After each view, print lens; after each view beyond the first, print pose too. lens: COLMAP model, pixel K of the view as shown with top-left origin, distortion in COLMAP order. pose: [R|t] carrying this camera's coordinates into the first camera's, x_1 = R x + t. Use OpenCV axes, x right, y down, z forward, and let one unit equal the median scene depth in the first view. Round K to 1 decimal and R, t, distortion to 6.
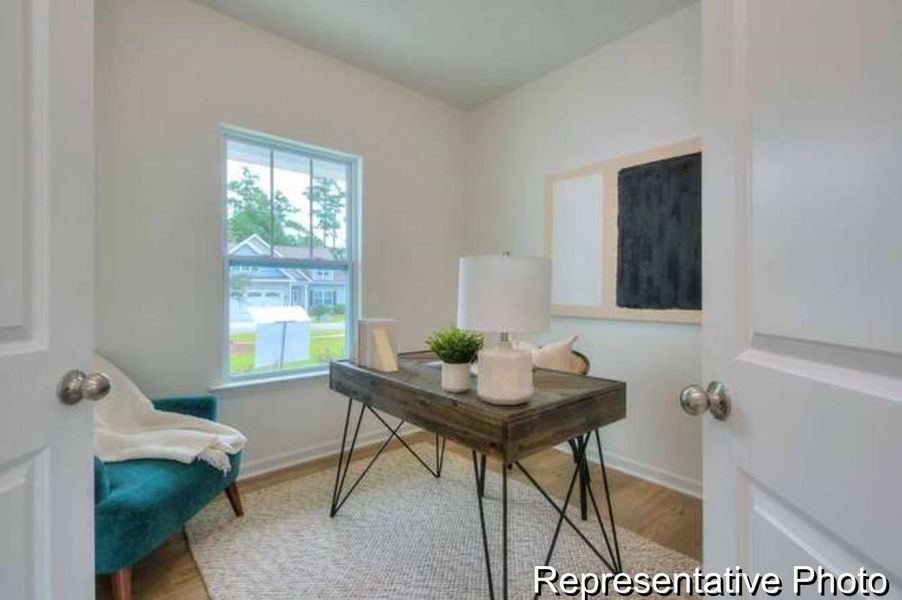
lens RADIAL K [[403.9, 0, 451.5], [0, 403.9, 295.3], [0, 0, 1]] dist [0.001405, -0.001860]
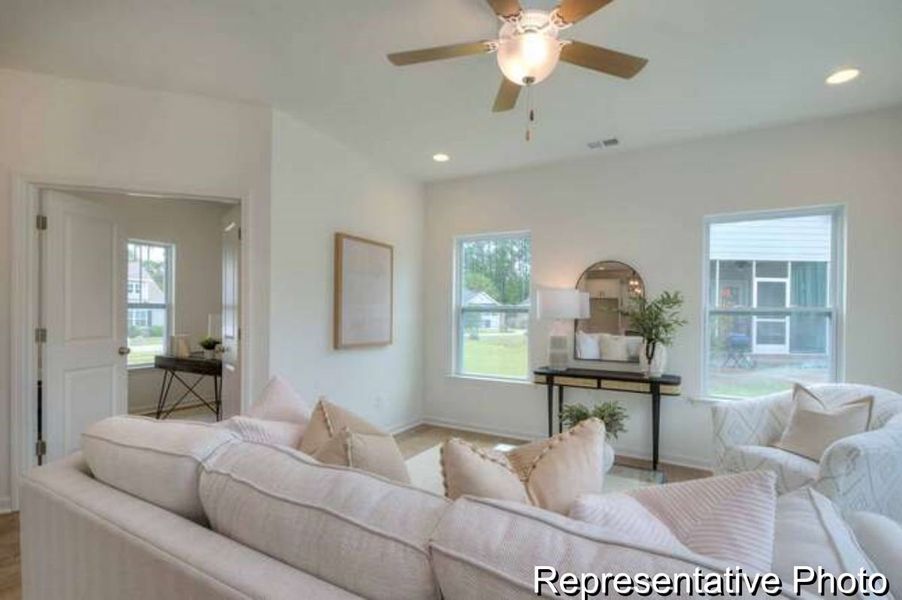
lens RADIAL K [[403.9, 0, 449.7], [0, 403.9, 305.3], [0, 0, 1]] dist [0.001405, -0.001860]
pose [[0.935347, -0.000384, 0.353730, 0.279888], [0.006638, 0.999842, -0.016467, -0.041555], [-0.353668, 0.017751, 0.935202, -1.083772]]
